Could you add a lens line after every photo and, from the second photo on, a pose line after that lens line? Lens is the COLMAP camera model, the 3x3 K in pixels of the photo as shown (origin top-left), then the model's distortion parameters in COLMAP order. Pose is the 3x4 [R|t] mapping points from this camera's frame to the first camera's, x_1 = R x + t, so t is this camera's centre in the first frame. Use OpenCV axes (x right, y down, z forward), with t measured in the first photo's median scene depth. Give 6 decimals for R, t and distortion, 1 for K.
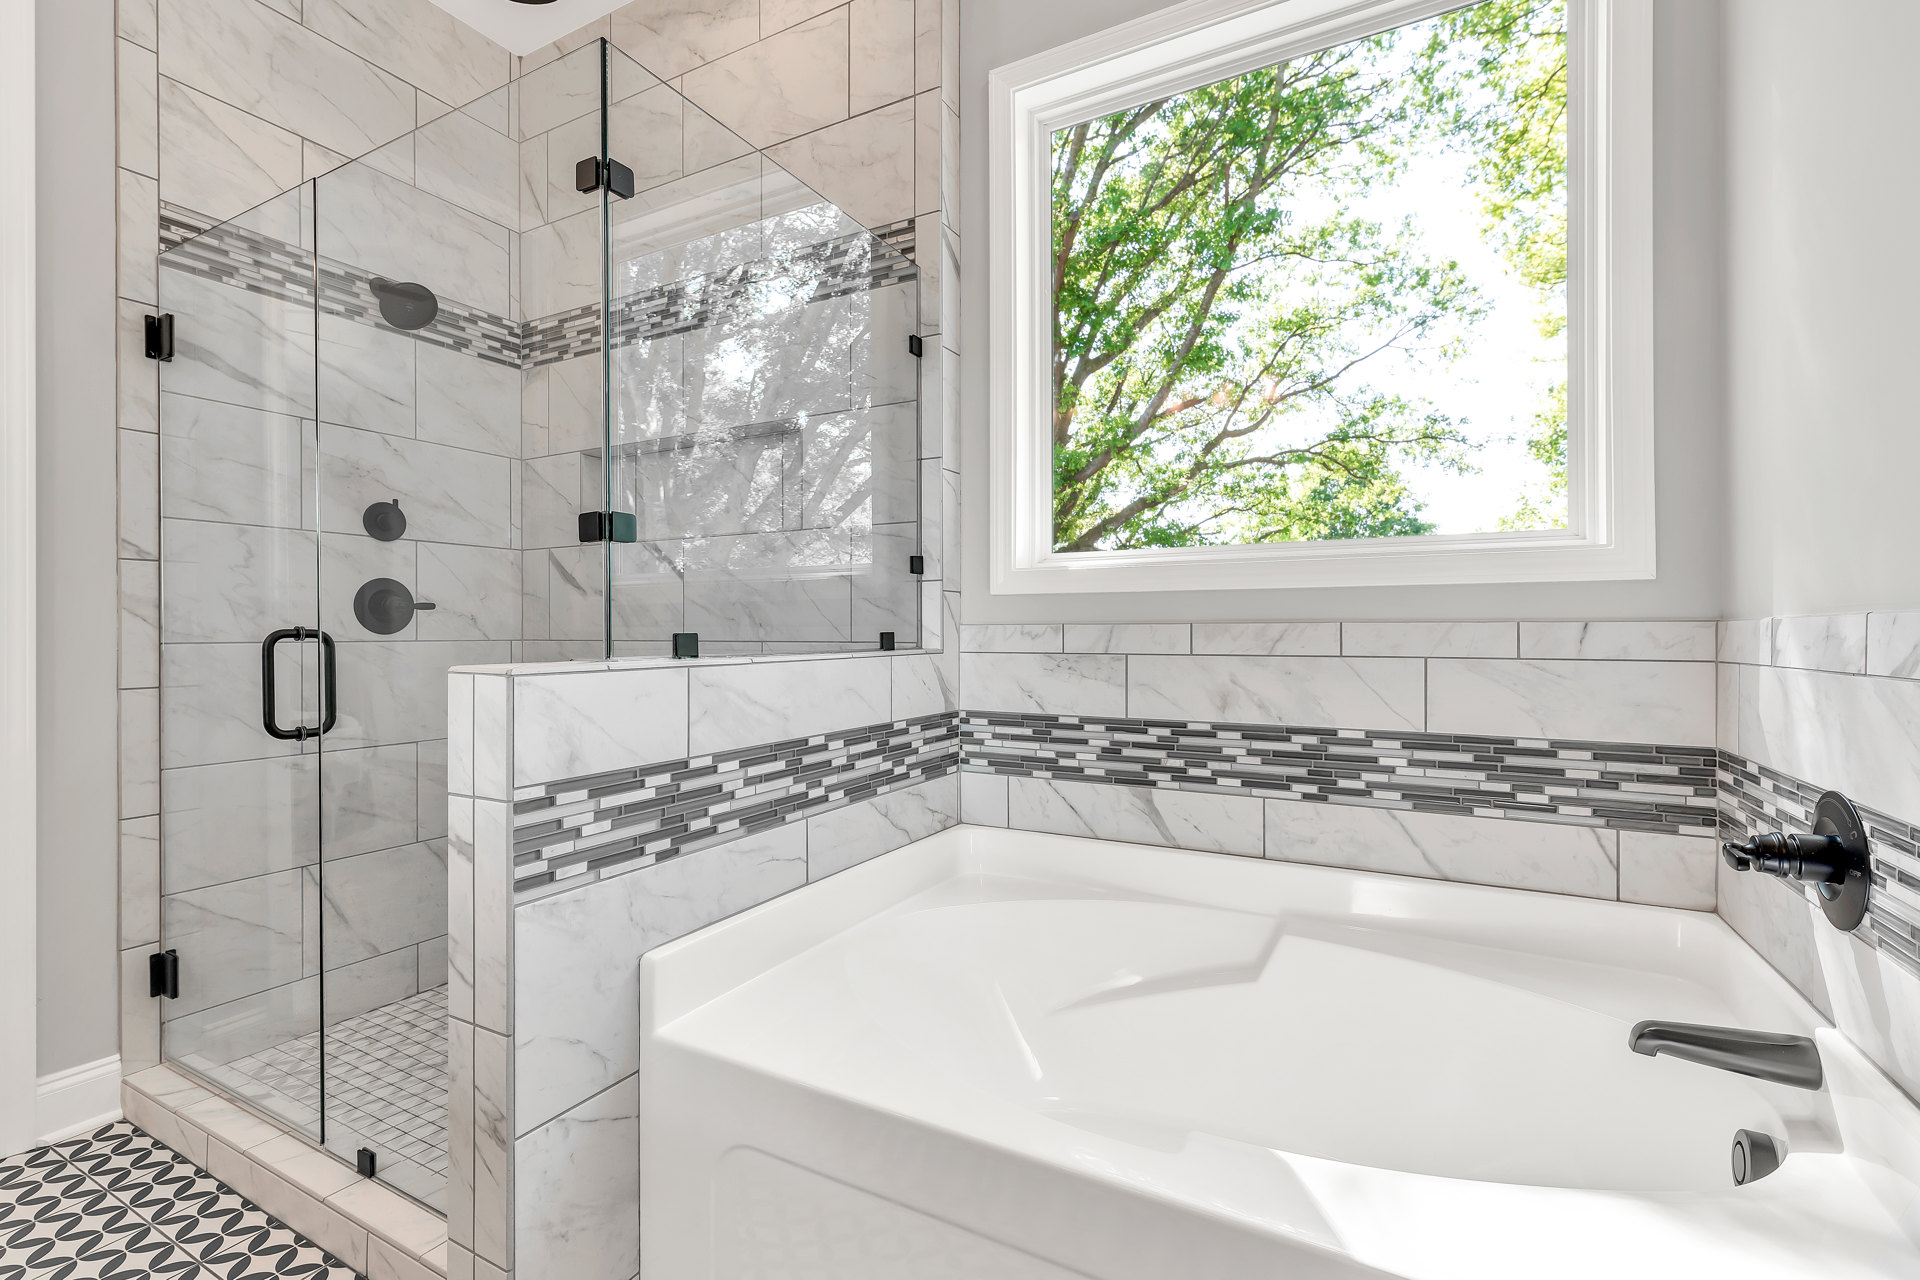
lens RADIAL K [[840.6, 0, 985.8], [0, 840.6, 626.9], [0, 0, 1]] dist [0.004103, -0.000381]
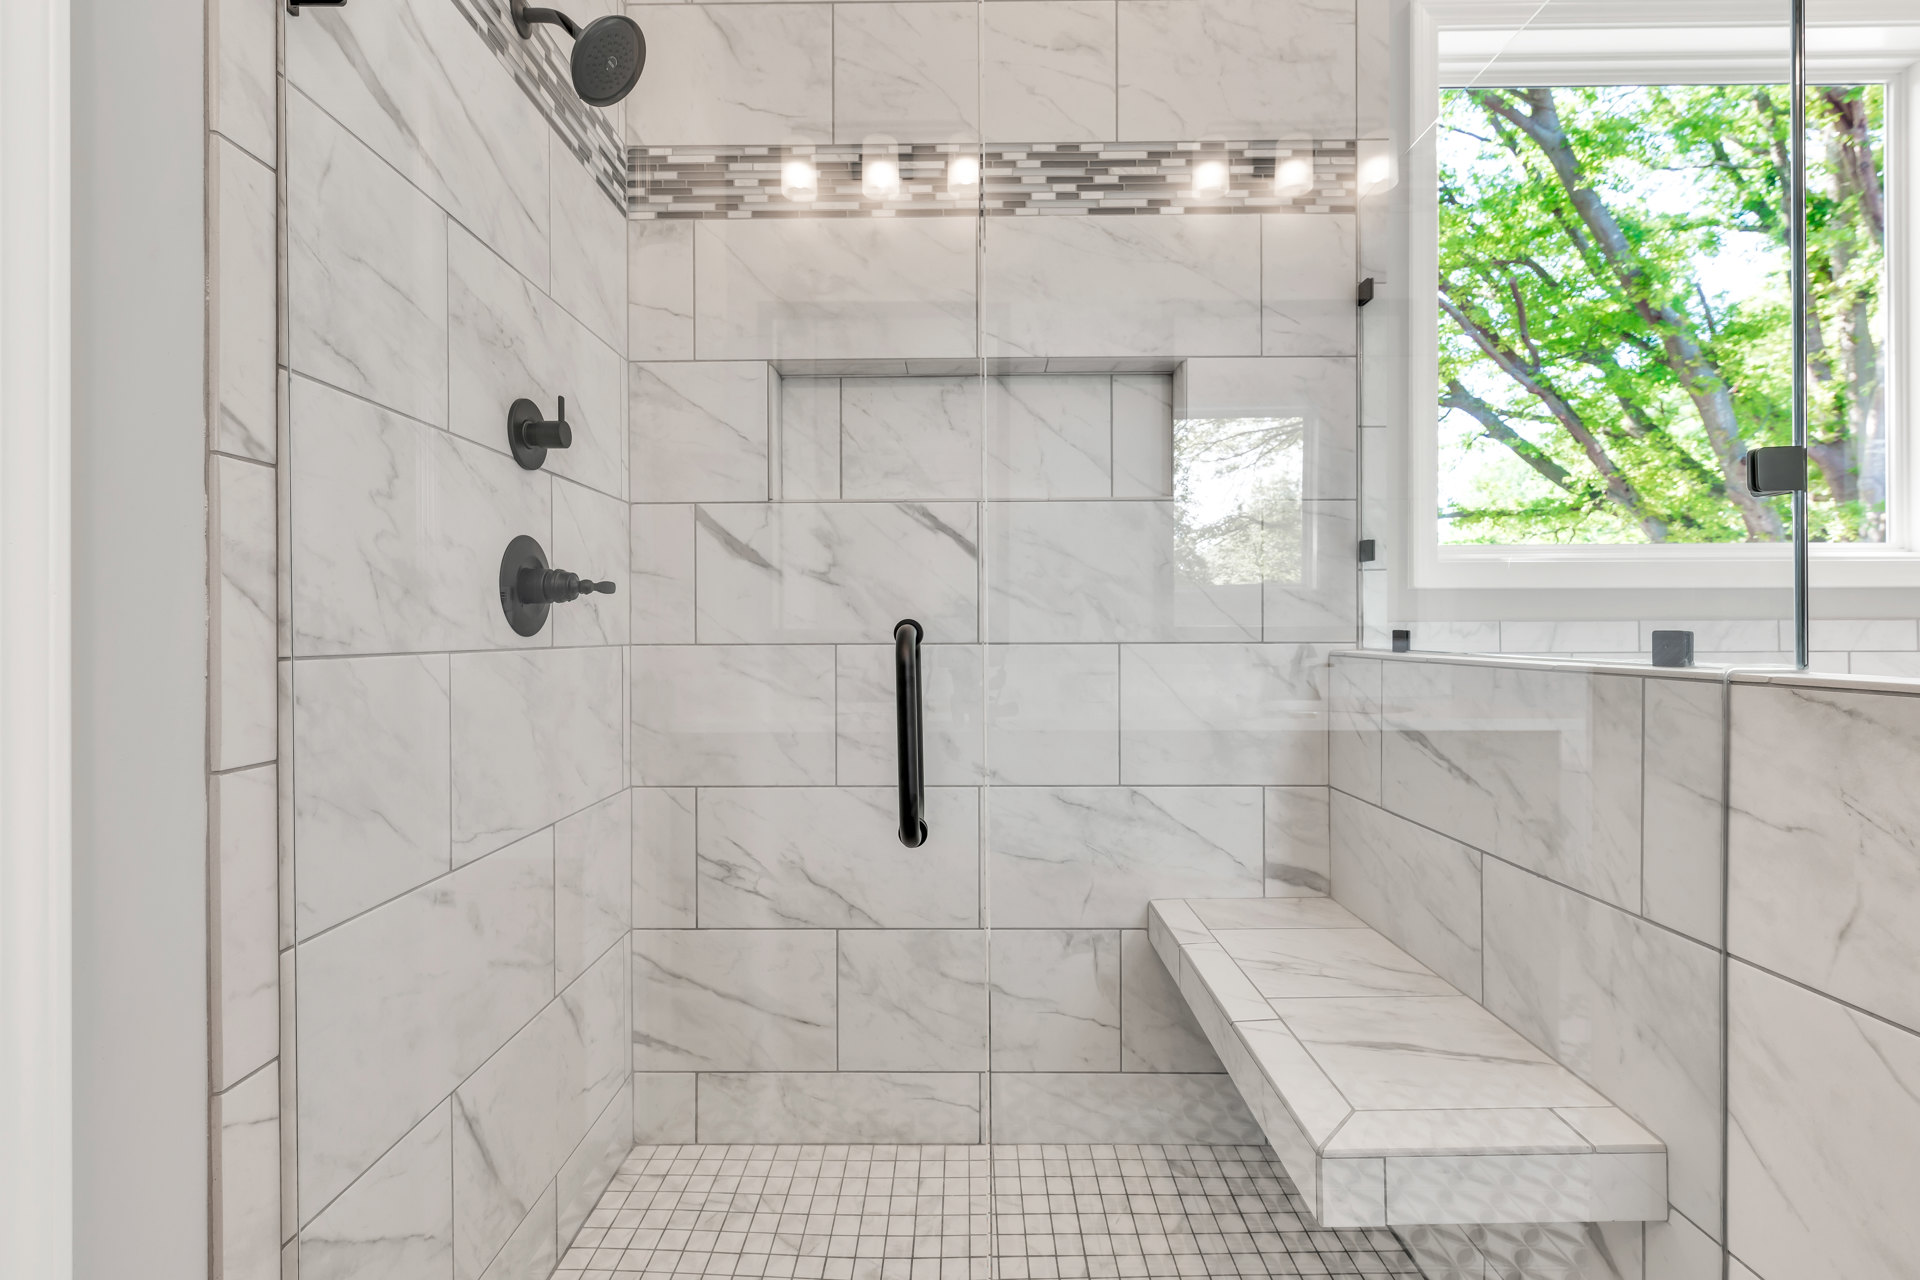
lens RADIAL K [[840.6, 0, 949.6], [0, 840.6, 633.8], [0, 0, 1]] dist [0.004103, -0.000381]
pose [[0.886470, -0.003522, 0.462772, -0.833628], [0.002982, 0.999994, 0.001898, 0.007409], [-0.462776, -0.000302, 0.886475, 0.433469]]
